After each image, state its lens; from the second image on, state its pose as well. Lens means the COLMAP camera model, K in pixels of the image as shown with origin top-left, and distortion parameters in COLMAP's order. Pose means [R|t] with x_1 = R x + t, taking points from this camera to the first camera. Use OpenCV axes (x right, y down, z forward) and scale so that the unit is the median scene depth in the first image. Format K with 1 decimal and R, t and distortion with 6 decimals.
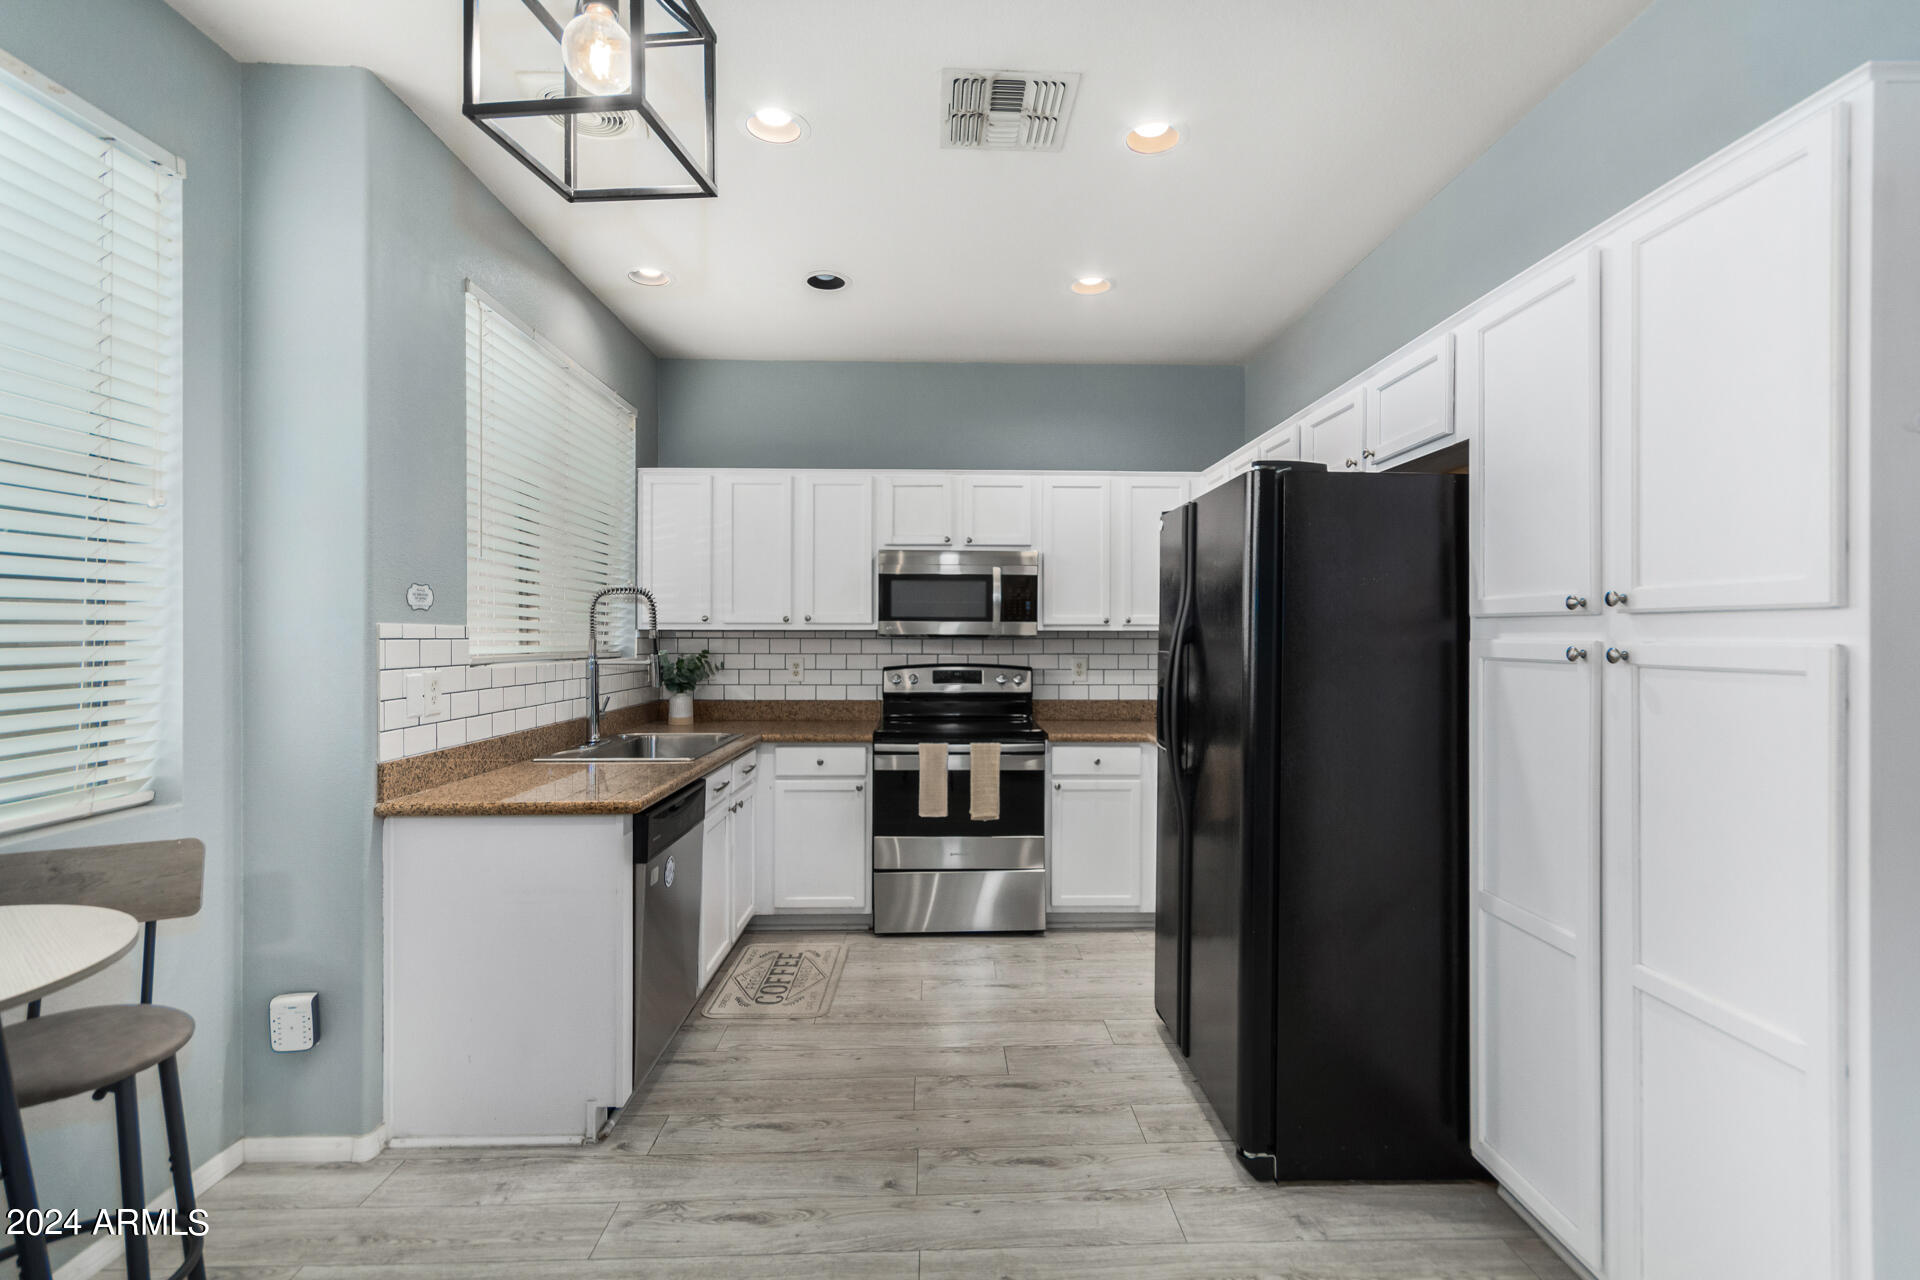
lens RADIAL K [[903.2, 0, 962.8], [0, 903.2, 636.3], [0, 0, 1]] dist [0.013690, -0.002085]
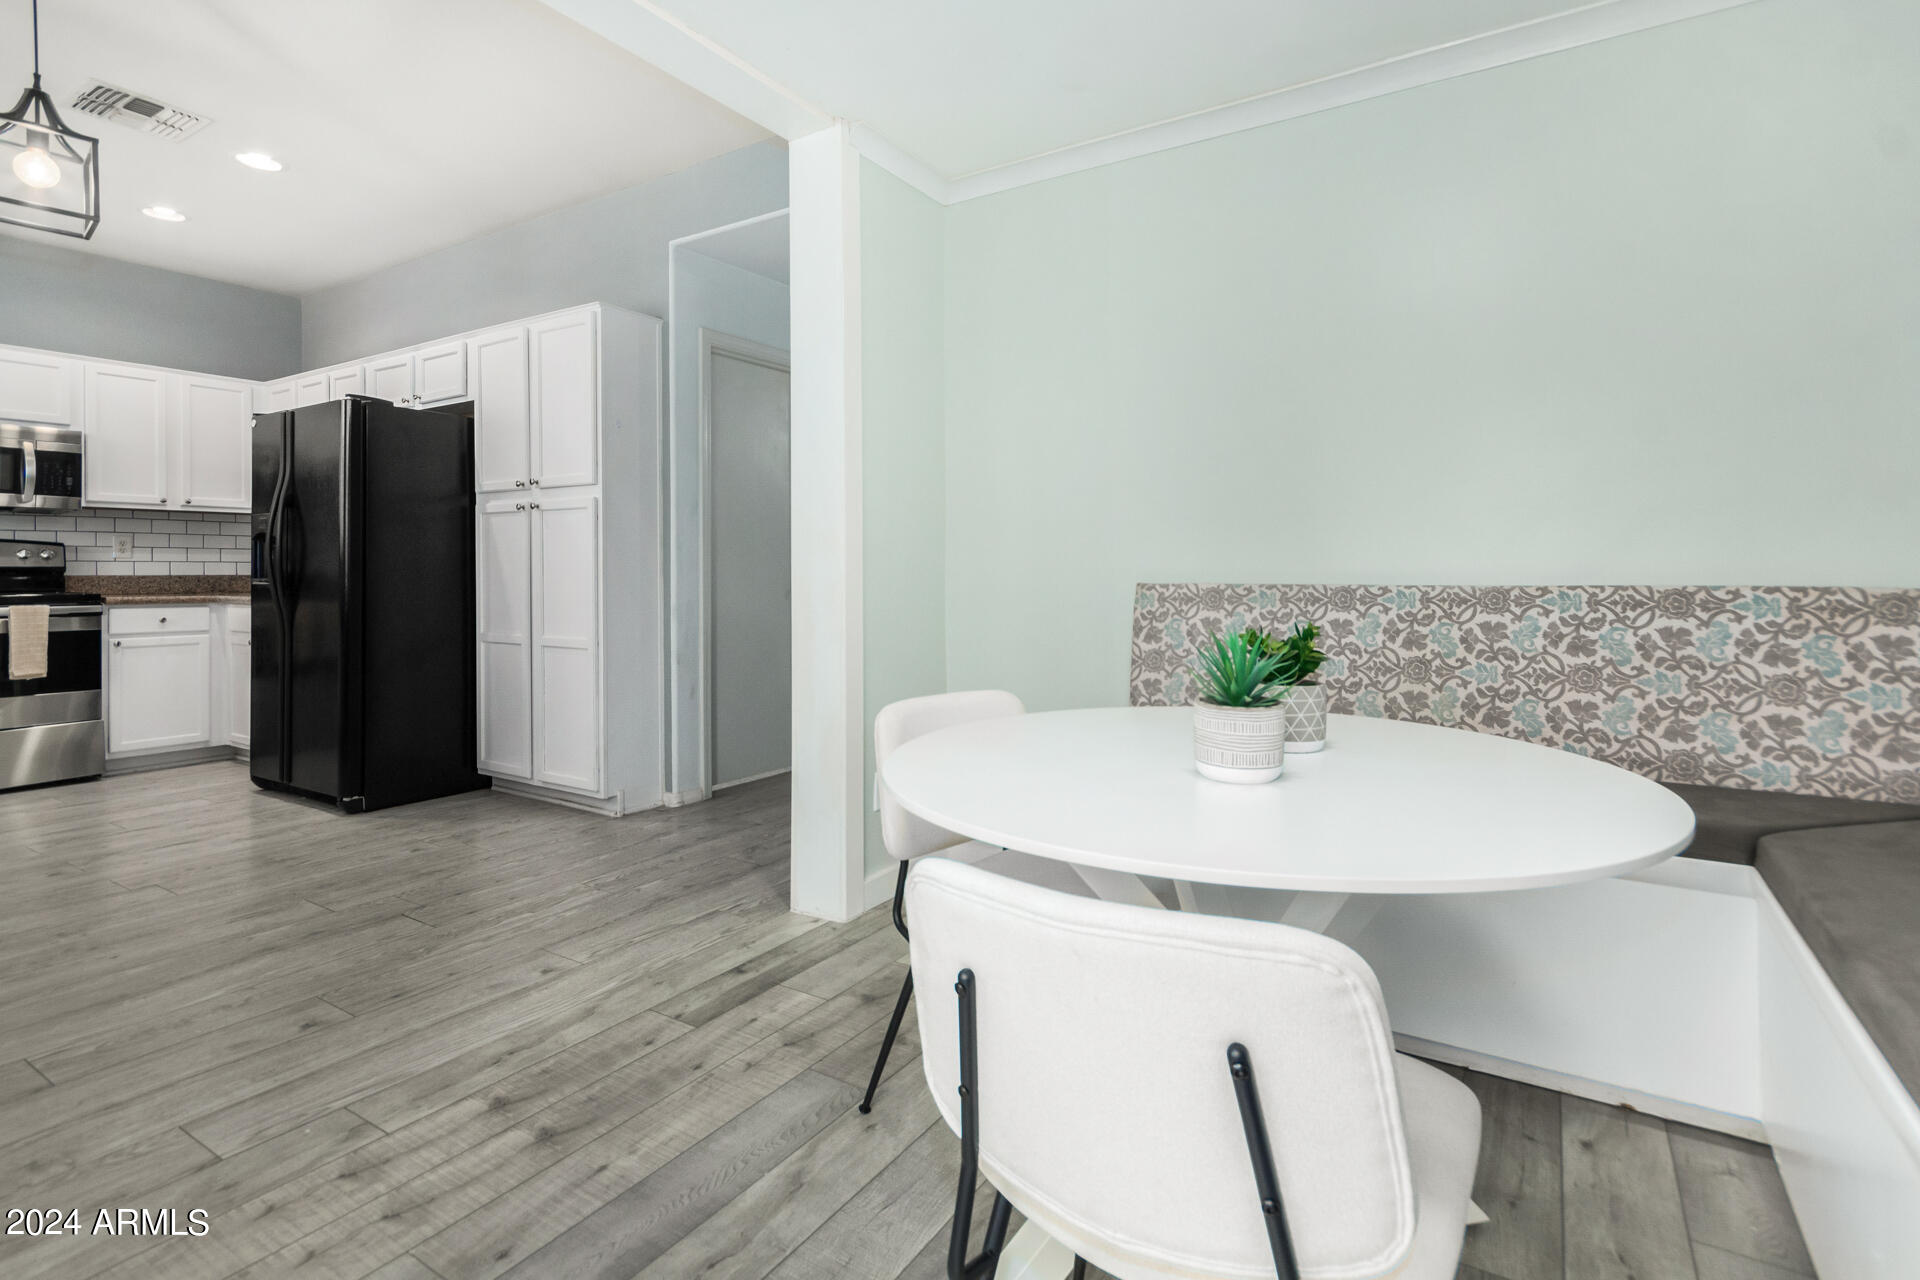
lens RADIAL K [[903.2, 0, 958.8], [0, 903.2, 575.1], [0, 0, 1]] dist [0.013690, -0.002085]
pose [[0.558615, -0.010126, 0.829365, -0.276007], [0.004076, 0.999947, 0.009463, 0.082087], [-0.829417, -0.001905, 0.558627, -0.549591]]
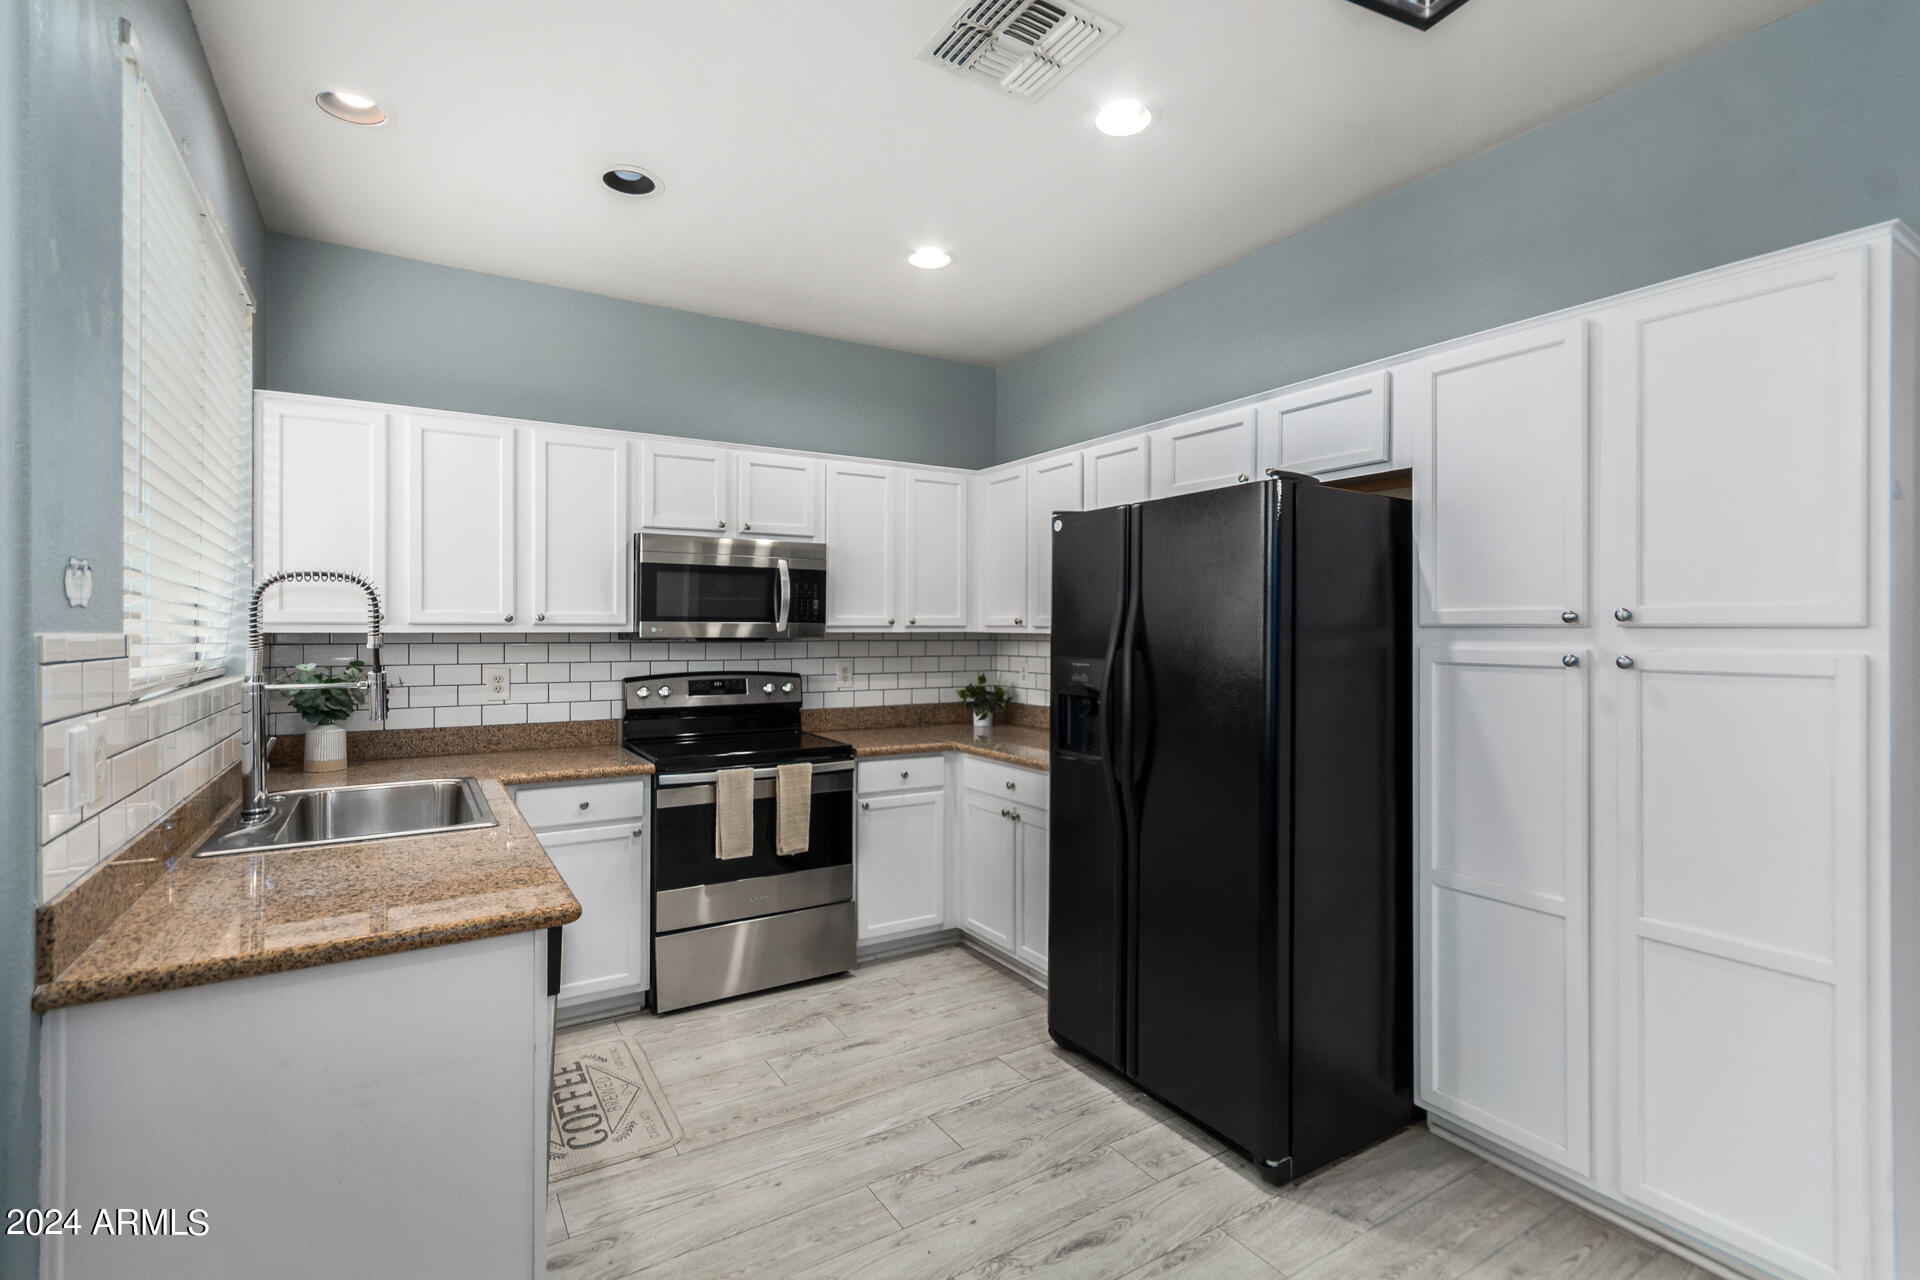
lens RADIAL K [[903.2, 0, 973.1], [0, 903.2, 628.8], [0, 0, 1]] dist [0.013690, -0.002085]
pose [[0.860197, 0.000129, 0.509962, -0.291071], [0.000932, 0.999998, -0.001825, -0.009905], [-0.509961, 0.002045, 0.860195, 0.186426]]
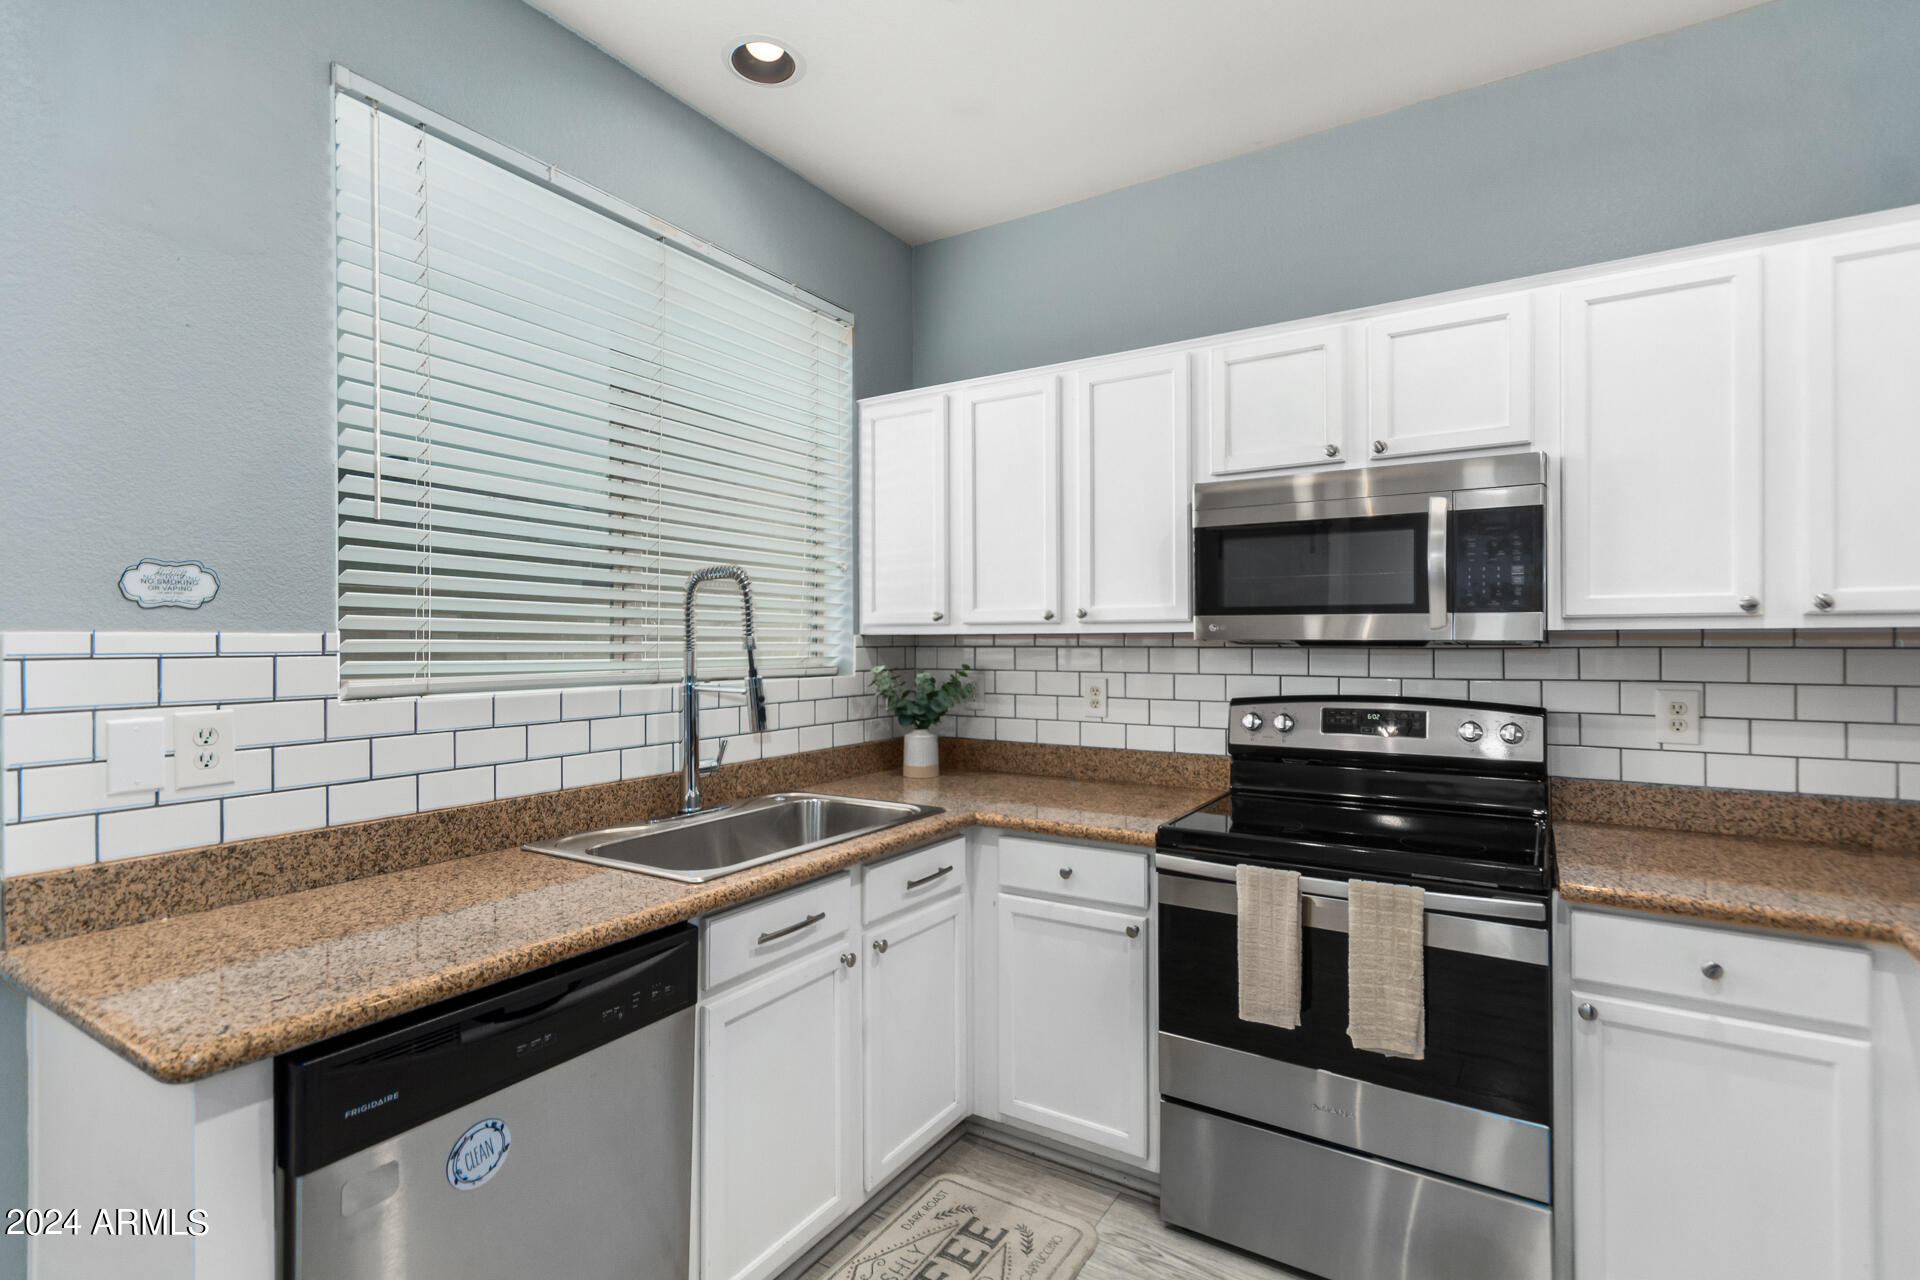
lens RADIAL K [[903.2, 0, 981.8], [0, 903.2, 641.9], [0, 0, 1]] dist [0.013690, -0.002085]
pose [[0.836587, -0.002144, -0.547830, 0.112254], [0.004569, 0.999985, 0.003064, -0.004125], [0.547815, -0.005066, 0.836584, 0.559407]]
